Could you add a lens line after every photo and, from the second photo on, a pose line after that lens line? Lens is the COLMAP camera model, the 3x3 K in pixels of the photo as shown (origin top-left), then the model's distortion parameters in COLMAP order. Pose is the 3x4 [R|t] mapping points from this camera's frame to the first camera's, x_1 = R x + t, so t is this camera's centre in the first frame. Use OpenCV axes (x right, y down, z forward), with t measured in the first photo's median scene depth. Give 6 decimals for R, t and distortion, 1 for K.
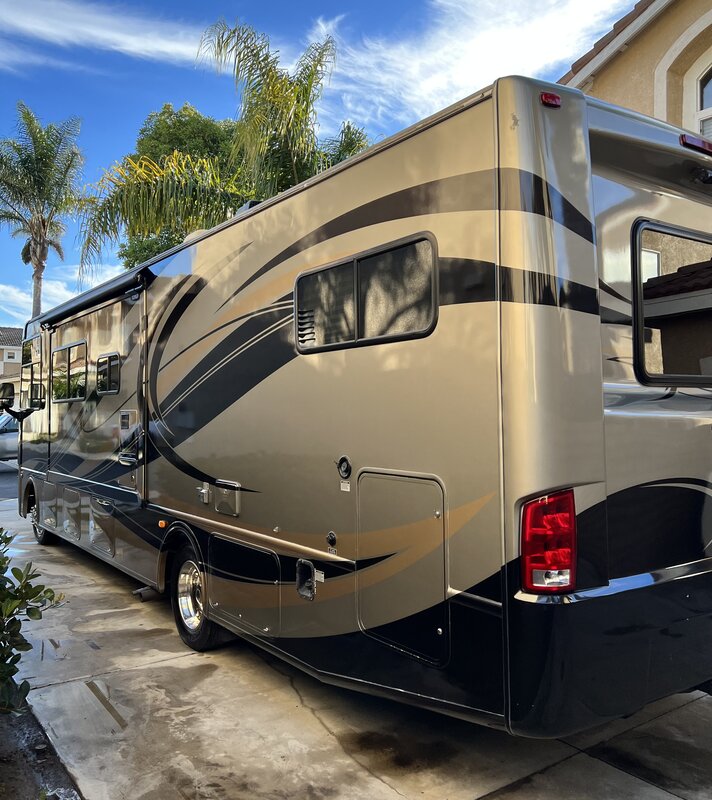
lens RADIAL K [[709.2, 0, 351.5], [0, 709.2, 382.2], [0, 0, 1]] dist [0.008385, 0.008111]
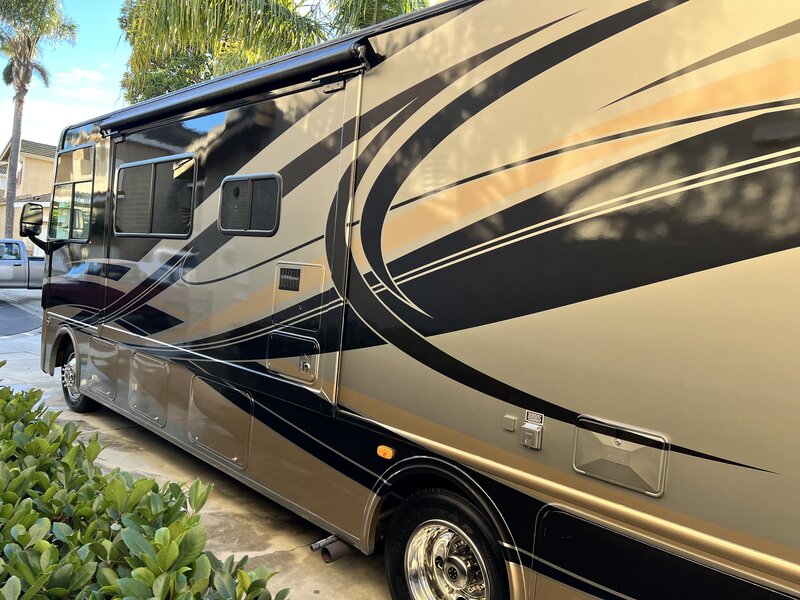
lens RADIAL K [[599.8, 0, 398.6], [0, 599.8, 301.5], [0, 0, 1]] dist [0.037176, -0.031871]
pose [[0.981449, 0.082811, 0.172915, -0.200335], [-0.098823, 0.991370, 0.086132, 0.011155], [-0.164290, -0.101622, 0.981163, 0.273630]]
